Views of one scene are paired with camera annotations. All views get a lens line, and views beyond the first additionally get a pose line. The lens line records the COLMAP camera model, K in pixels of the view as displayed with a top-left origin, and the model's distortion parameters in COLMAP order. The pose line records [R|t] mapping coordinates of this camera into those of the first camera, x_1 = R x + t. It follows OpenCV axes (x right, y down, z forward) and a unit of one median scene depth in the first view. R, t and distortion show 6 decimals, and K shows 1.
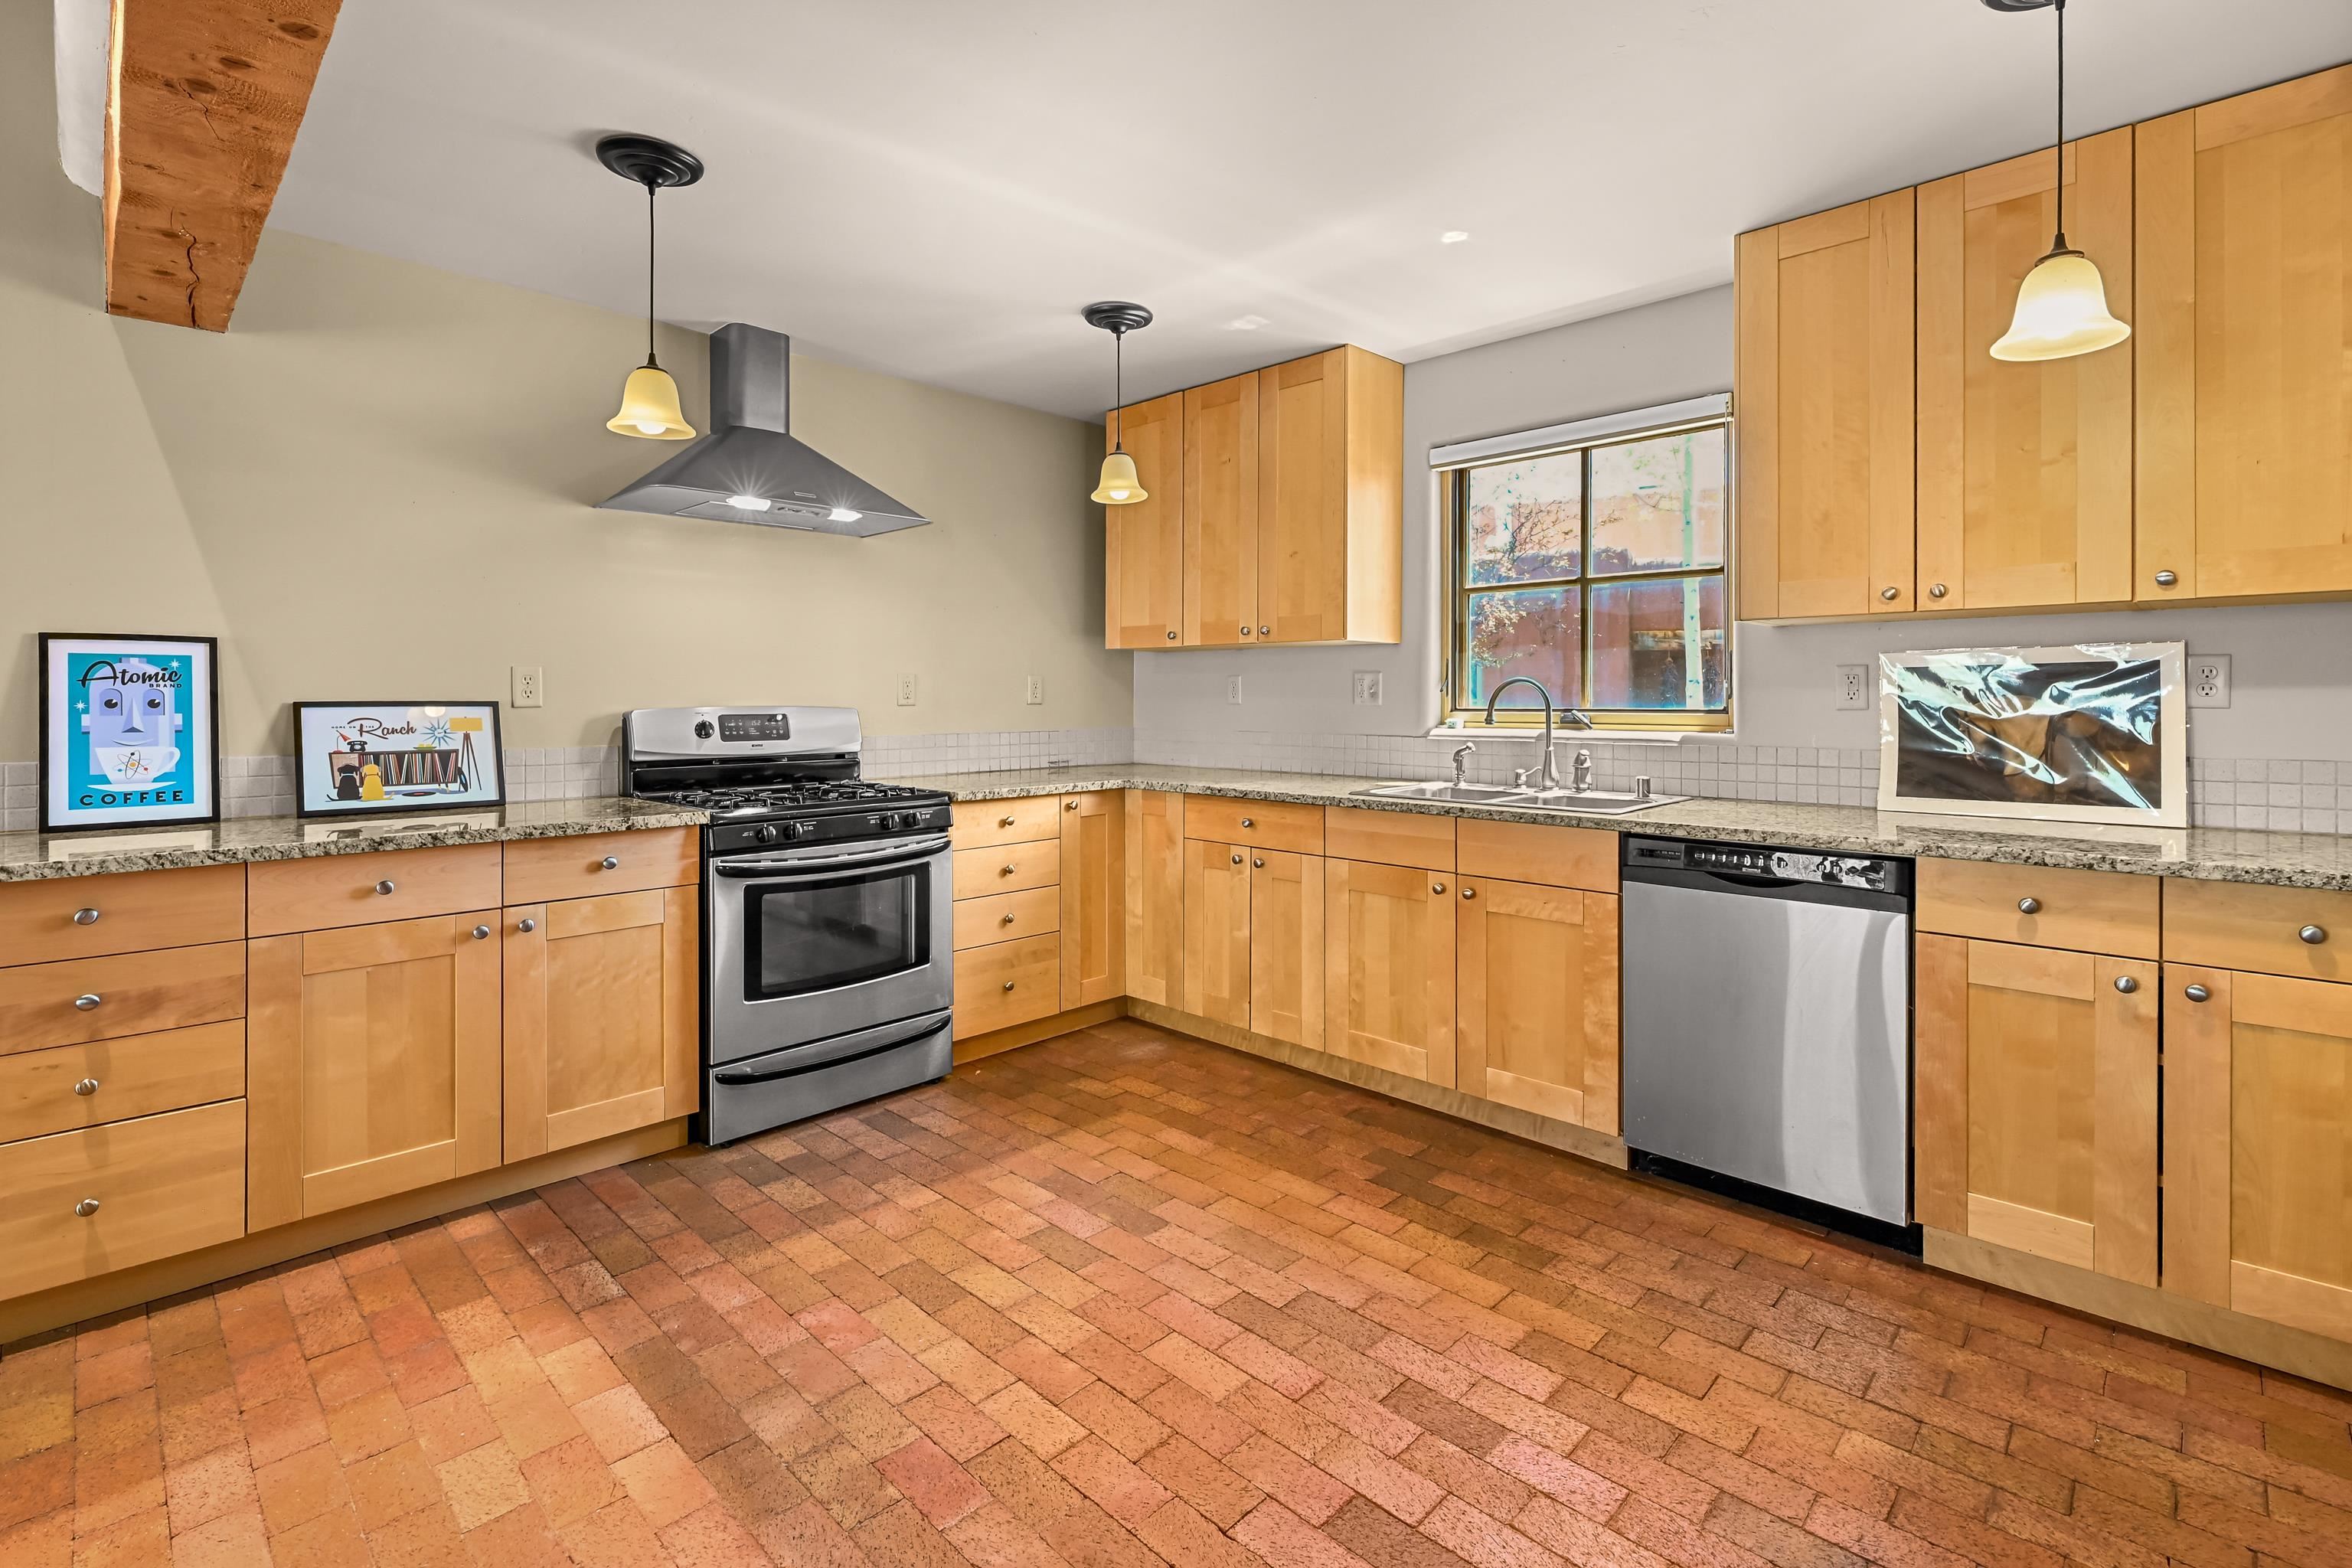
lens RADIAL K [[1066.2, 0, 1201.6], [0, 1066.2, 707.9], [0, 0, 1]] dist [-0.001877, 0.000570]
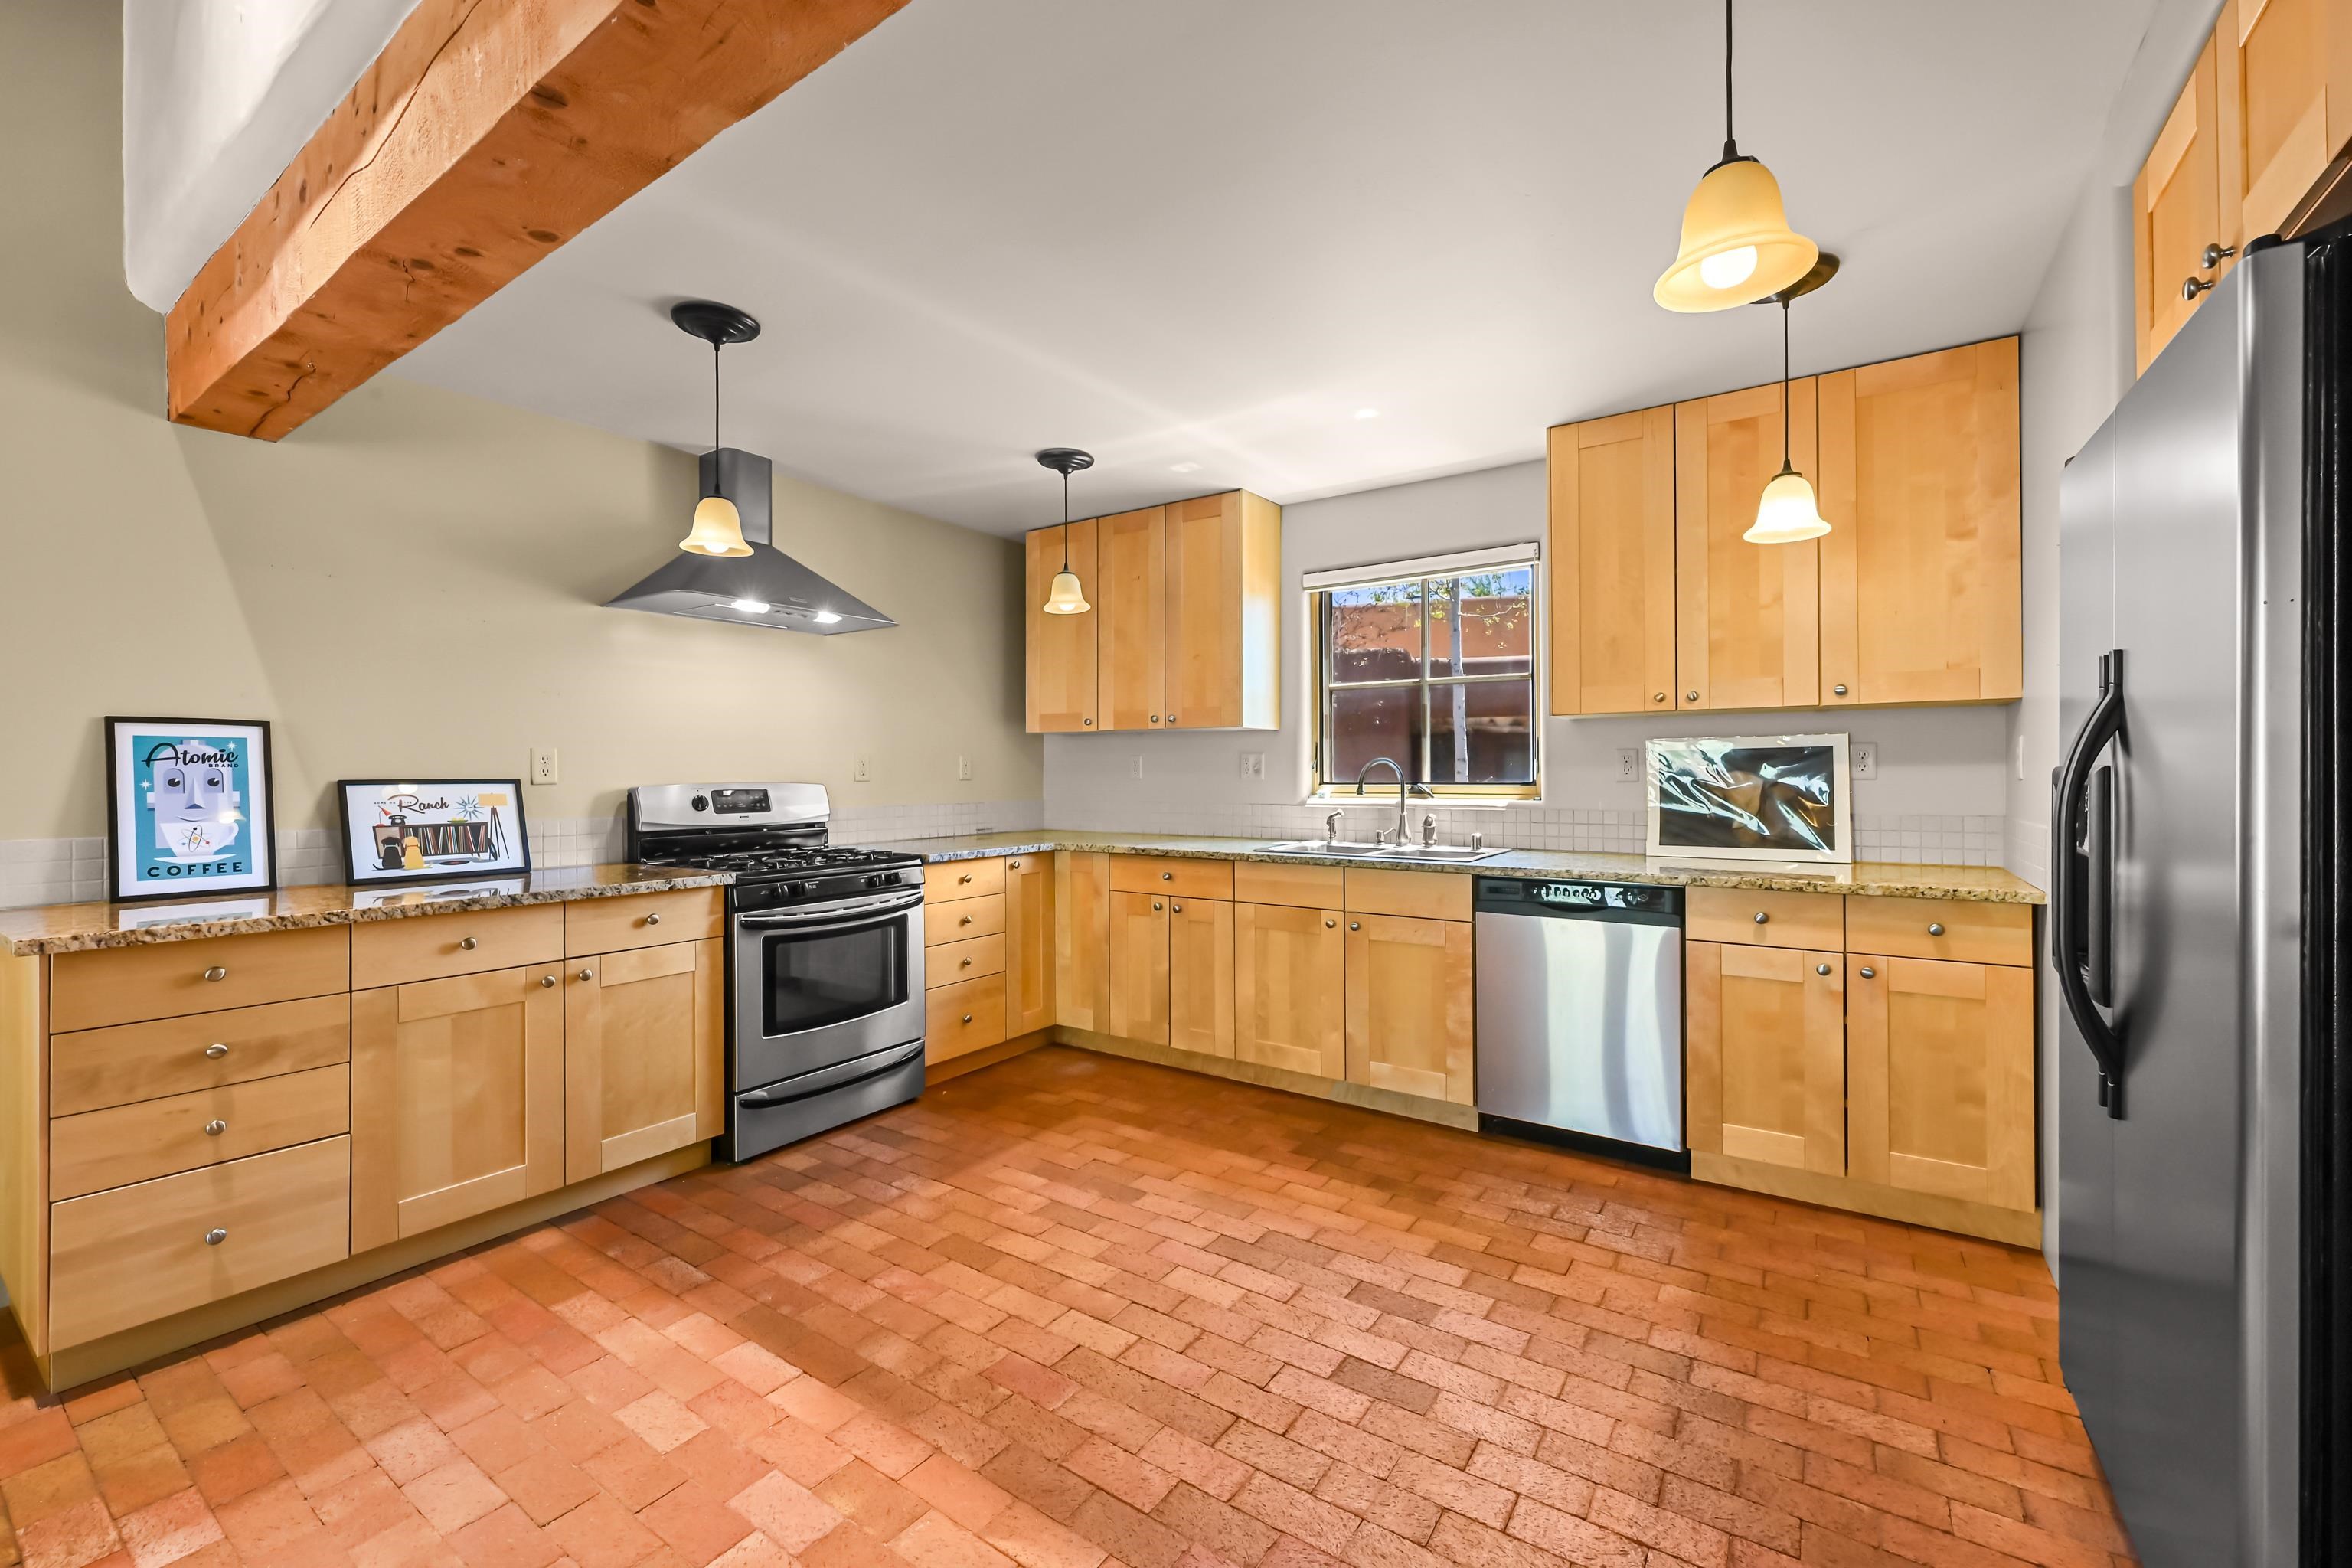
lens RADIAL K [[955.7, 0, 1176.5], [0, 955.7, 774.8], [0, 0, 1]] dist [0.001264, -0.001029]
pose [[0.986534, -0.002634, 0.163538, -0.177893], [0.003949, 0.999962, -0.007716, -0.000202], [-0.163511, 0.008258, 0.986507, -0.120269]]
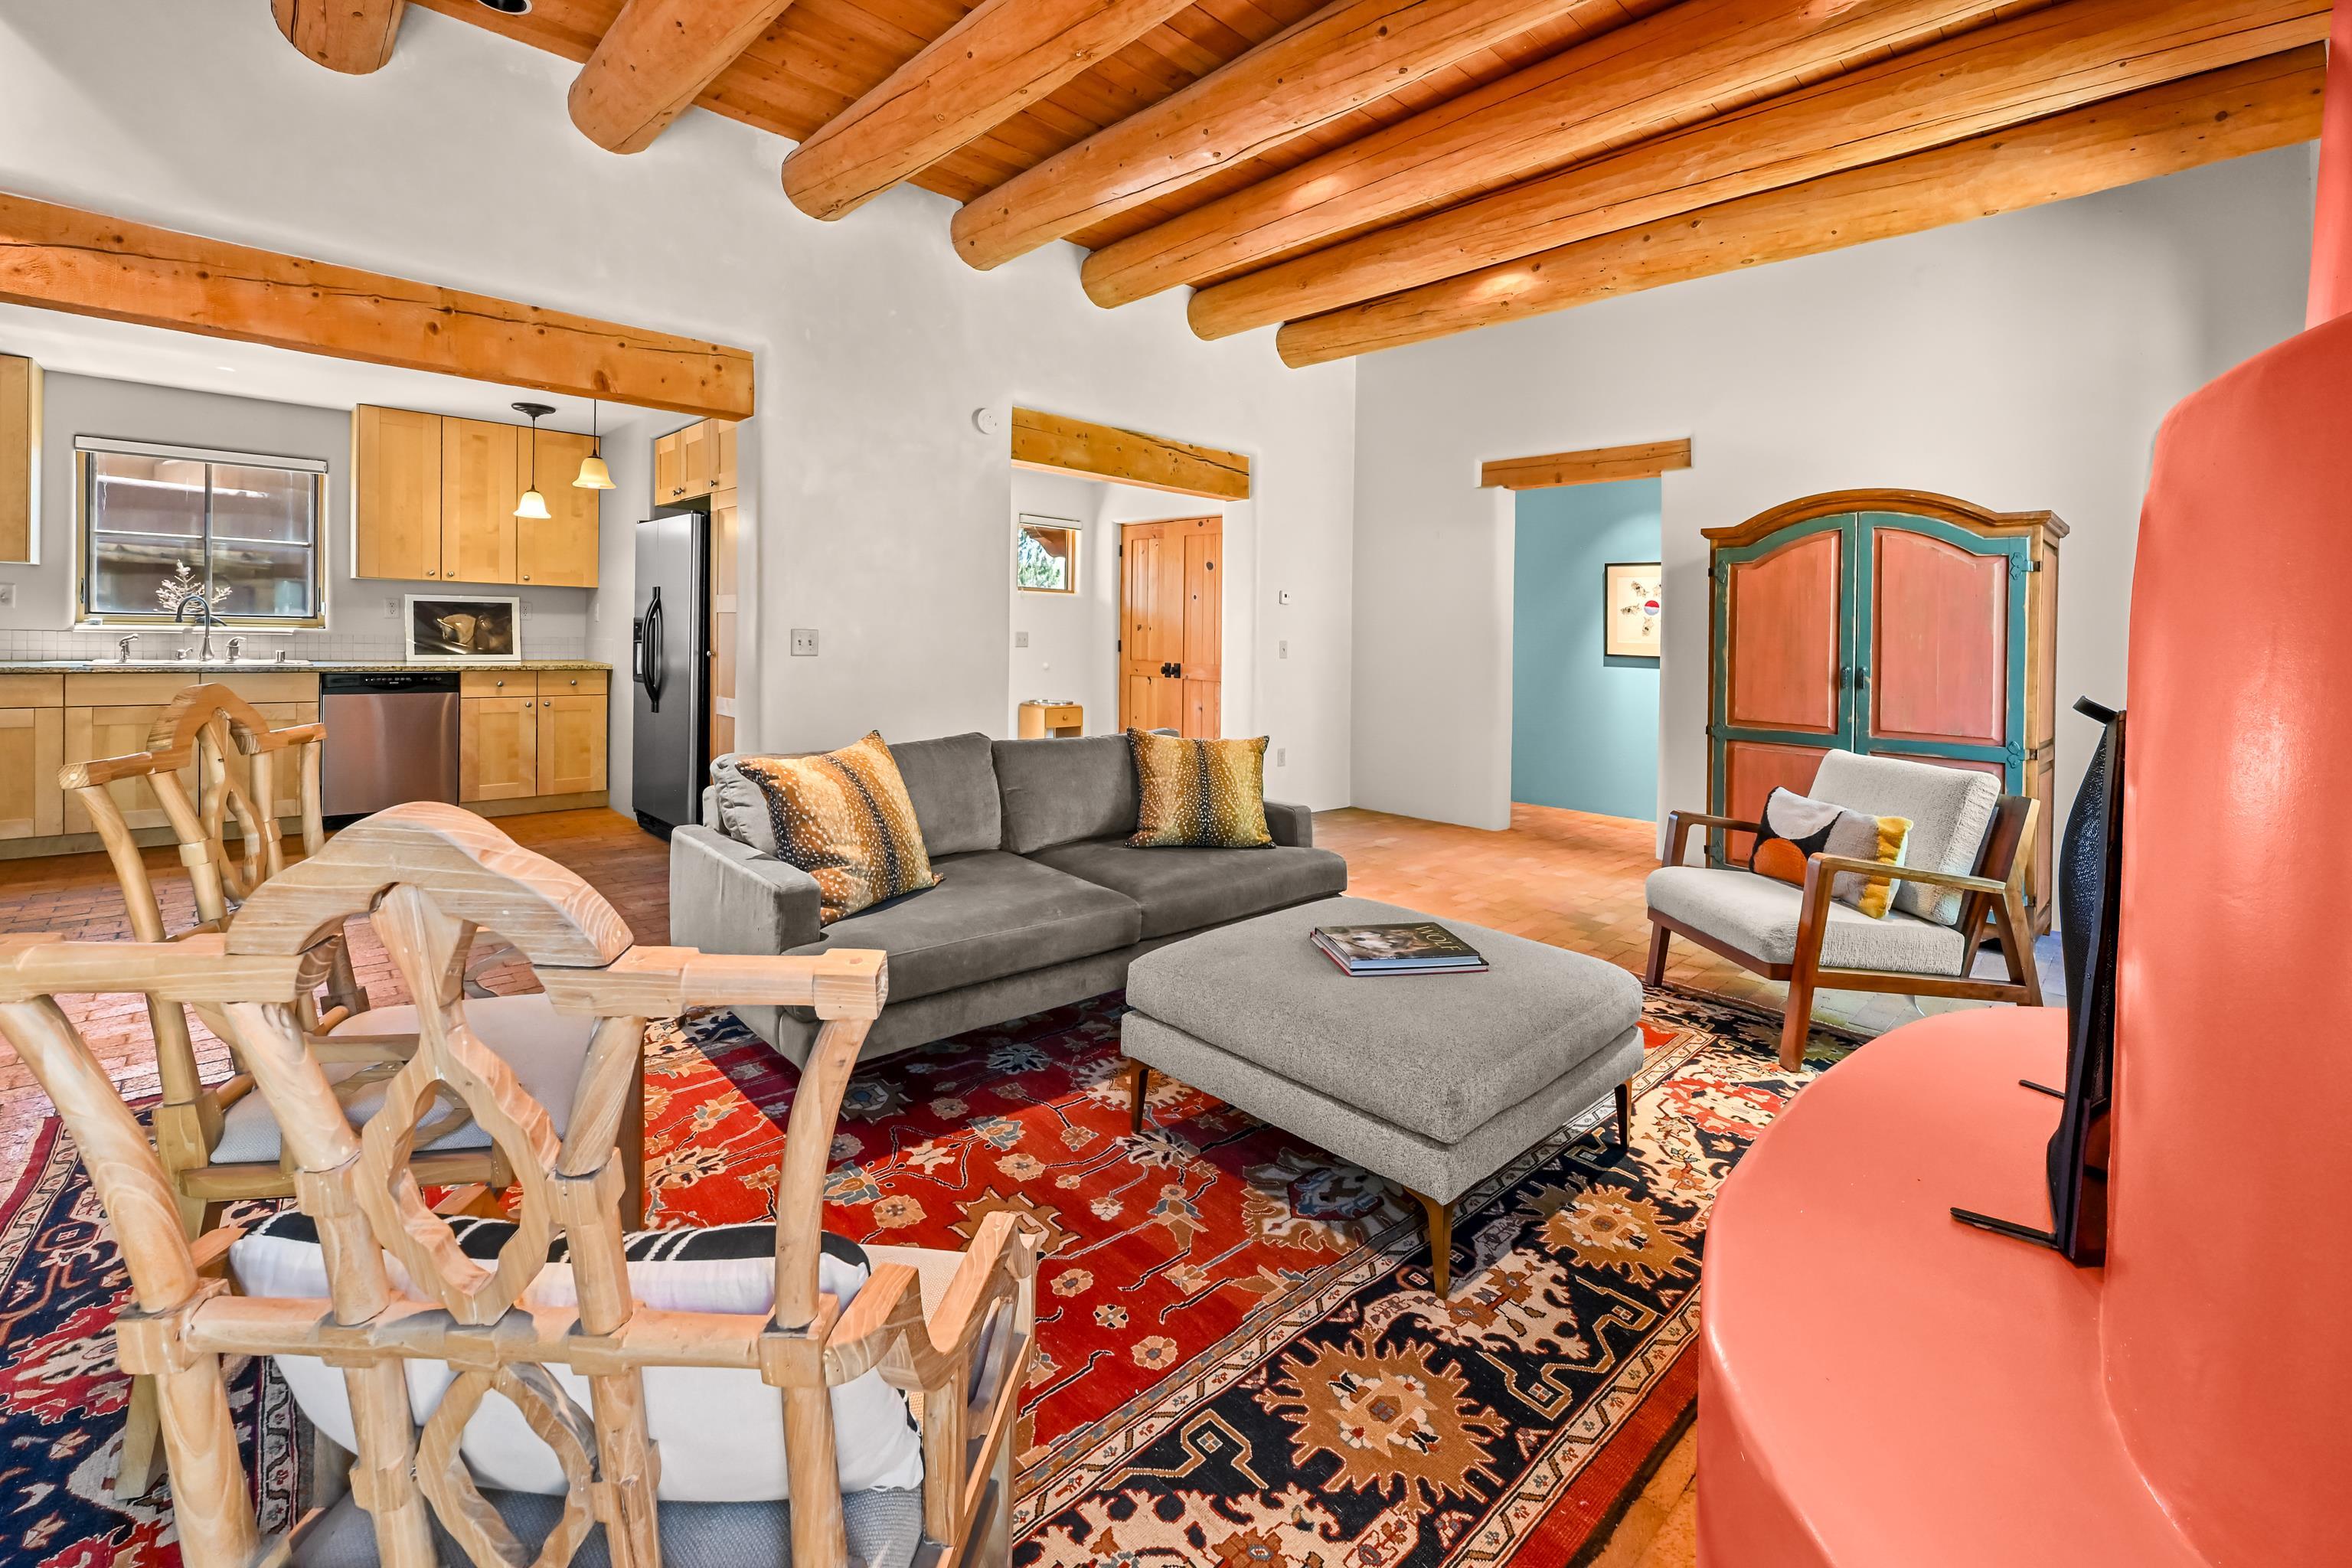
lens RADIAL K [[950.7, 0, 1160.5], [0, 950.7, 660.6], [0, 0, 1]] dist [-0.003157, -0.000256]
pose [[0.034727, -0.025346, 0.999075, -1.595960], [-0.018066, 0.999499, 0.025984, 0.011142], [-0.999234, -0.018952, 0.034251, -0.836571]]
